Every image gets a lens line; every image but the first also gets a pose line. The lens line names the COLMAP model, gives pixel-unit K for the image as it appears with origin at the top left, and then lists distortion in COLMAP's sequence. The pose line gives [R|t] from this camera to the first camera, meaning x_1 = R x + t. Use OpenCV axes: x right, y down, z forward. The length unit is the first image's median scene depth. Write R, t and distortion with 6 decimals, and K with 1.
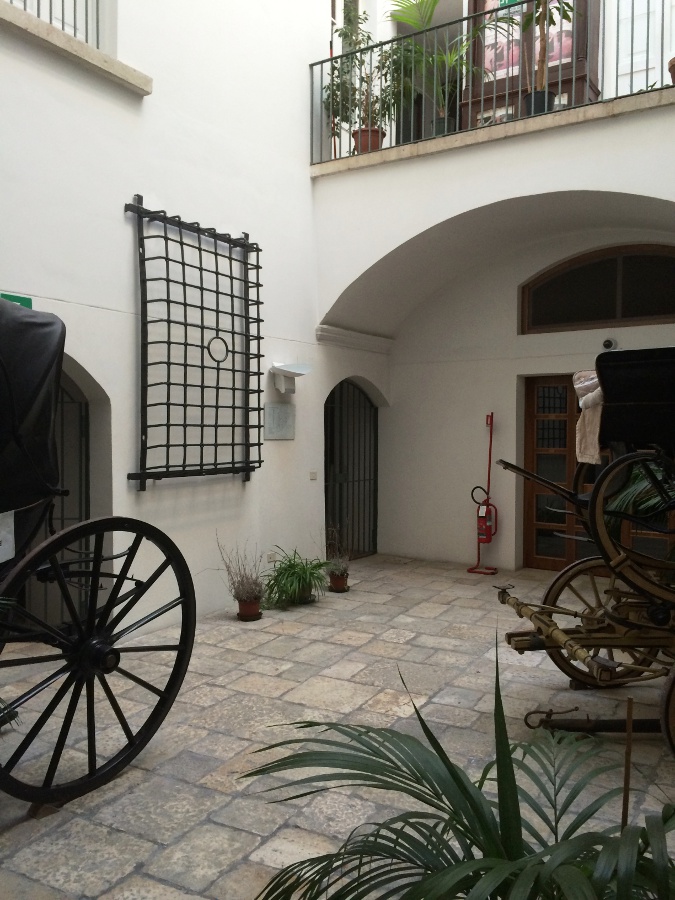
lens RADIAL K [[770.3, 0, 337.5], [0, 770.3, 450.0], [0, 0, 1]] dist [0.079255, -0.114206]
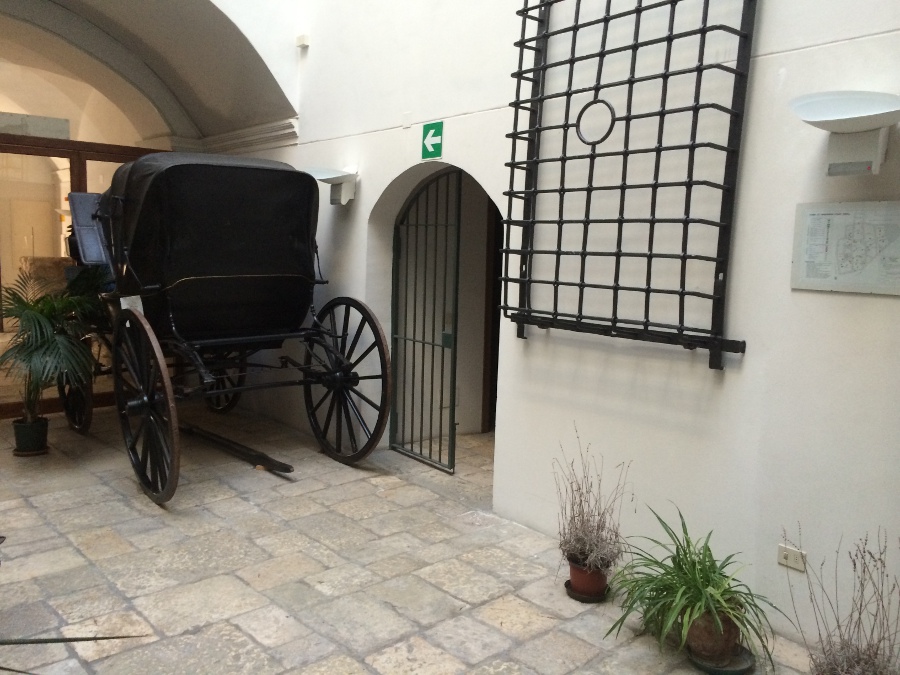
lens RADIAL K [[770.3, 0, 450.0], [0, 770.3, 337.5], [0, 0, 1]] dist [0.079255, -0.114206]
pose [[-0.347363, 0.099889, -0.932396, 0.458062], [-0.053590, 0.990571, 0.126086, -0.037918], [0.936198, 0.093765, -0.338734, 1.137924]]
